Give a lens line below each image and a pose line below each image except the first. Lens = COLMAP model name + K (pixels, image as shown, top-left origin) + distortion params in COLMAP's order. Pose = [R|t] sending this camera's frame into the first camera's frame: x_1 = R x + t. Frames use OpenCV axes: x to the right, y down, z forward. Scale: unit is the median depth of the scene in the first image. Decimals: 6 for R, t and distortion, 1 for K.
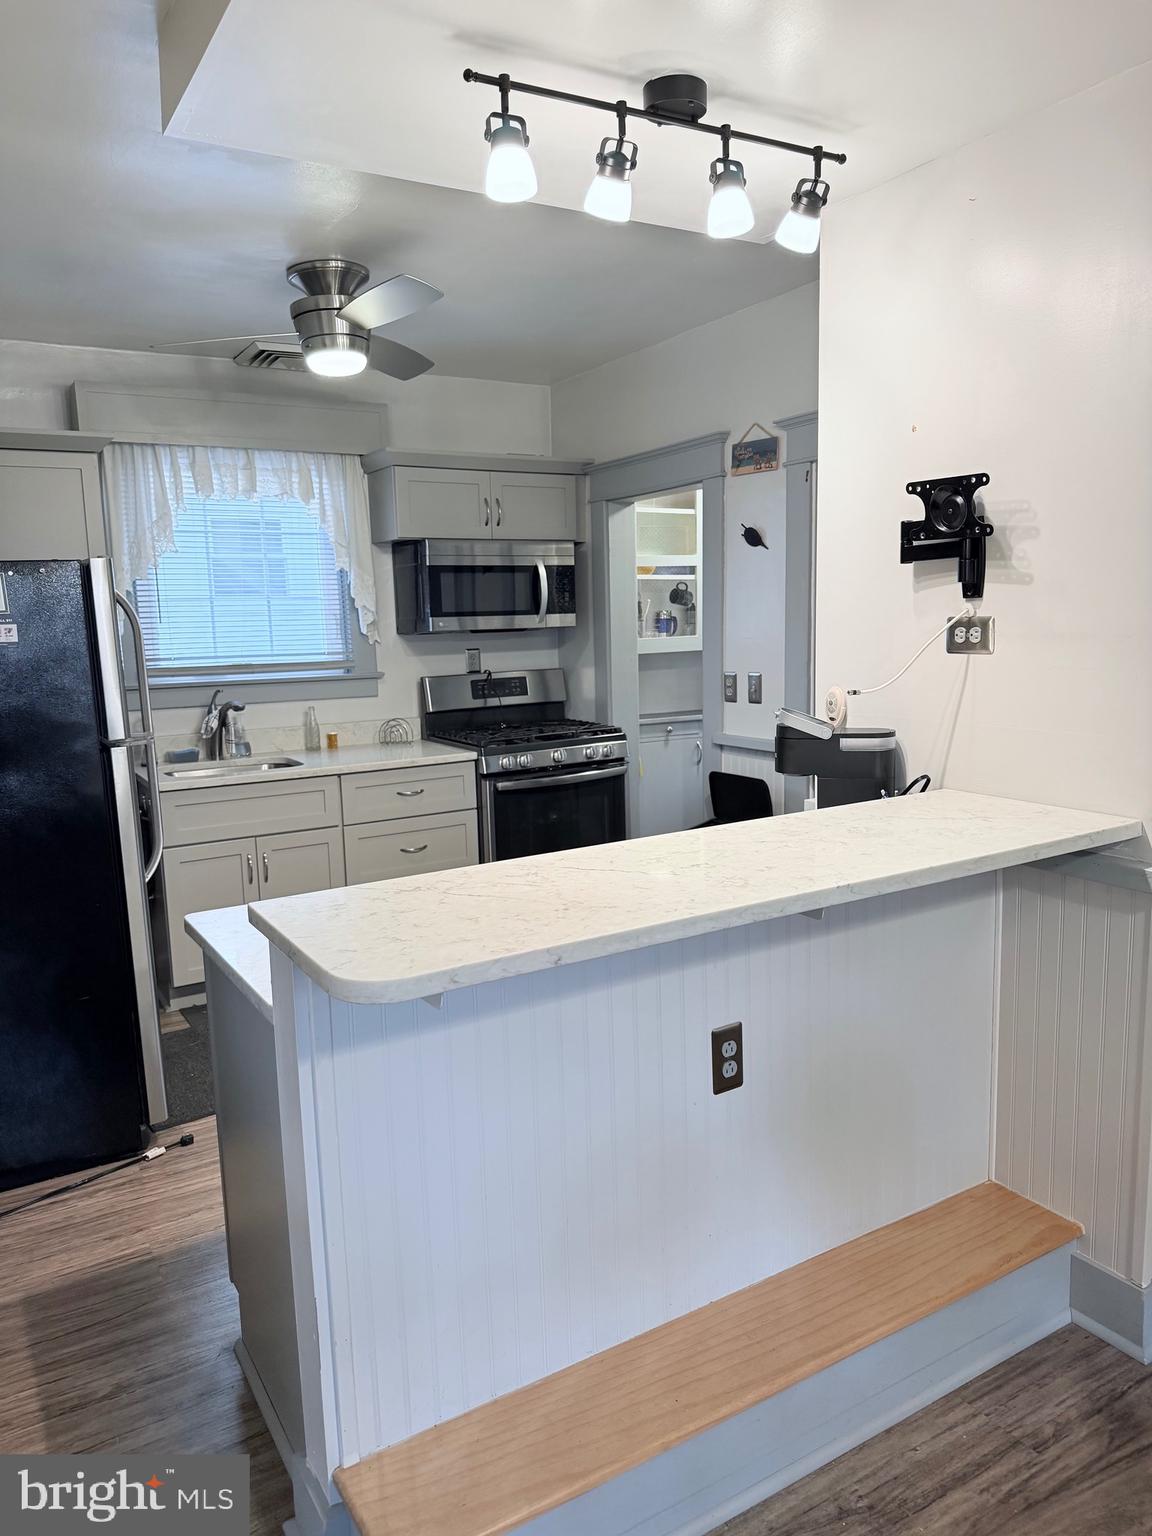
lens RADIAL K [[1095.2, 0, 570.6], [0, 1095.2, 775.4], [0, 0, 1]] dist [0.009466, -0.003851]
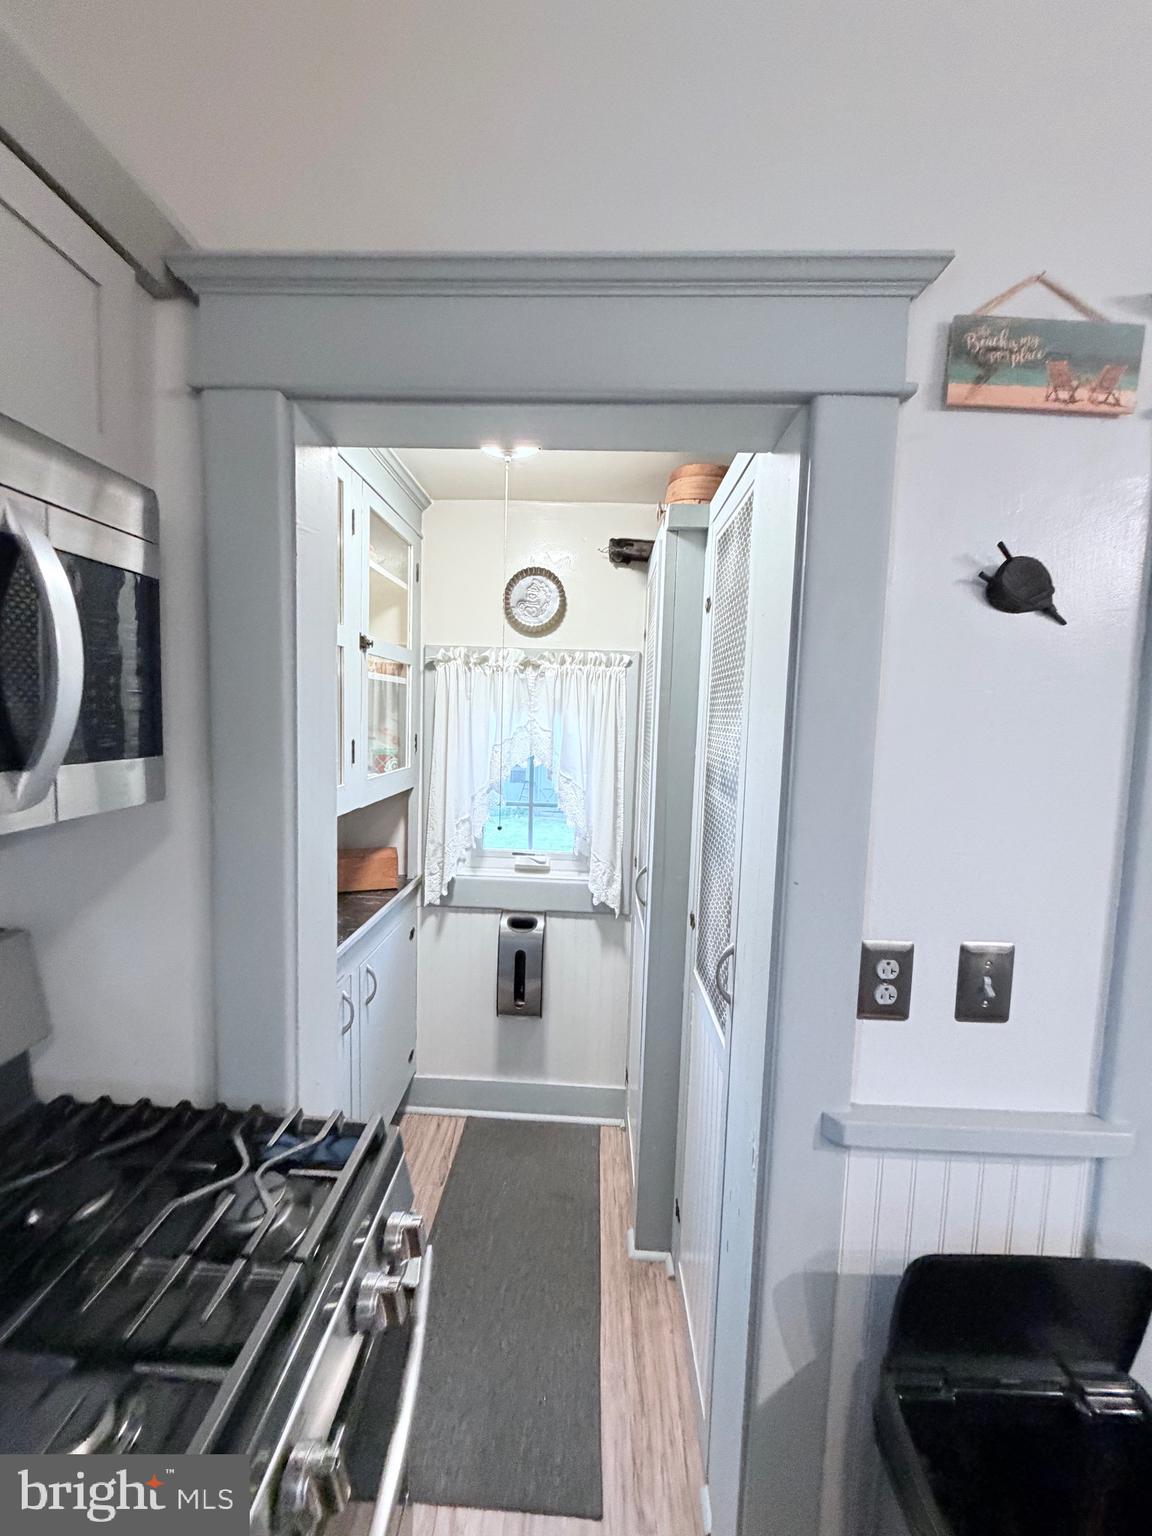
lens RADIAL K [[613.5, 0, 577.9], [0, 613.5, 778.5], [0, 0, 1]] dist [0.000188, -0.000279]
pose [[0.529107, -0.041879, 0.847521, -0.081451], [0.088202, 0.996085, -0.005844, -0.151938], [-0.843959, 0.077846, 0.530729, 0.939642]]
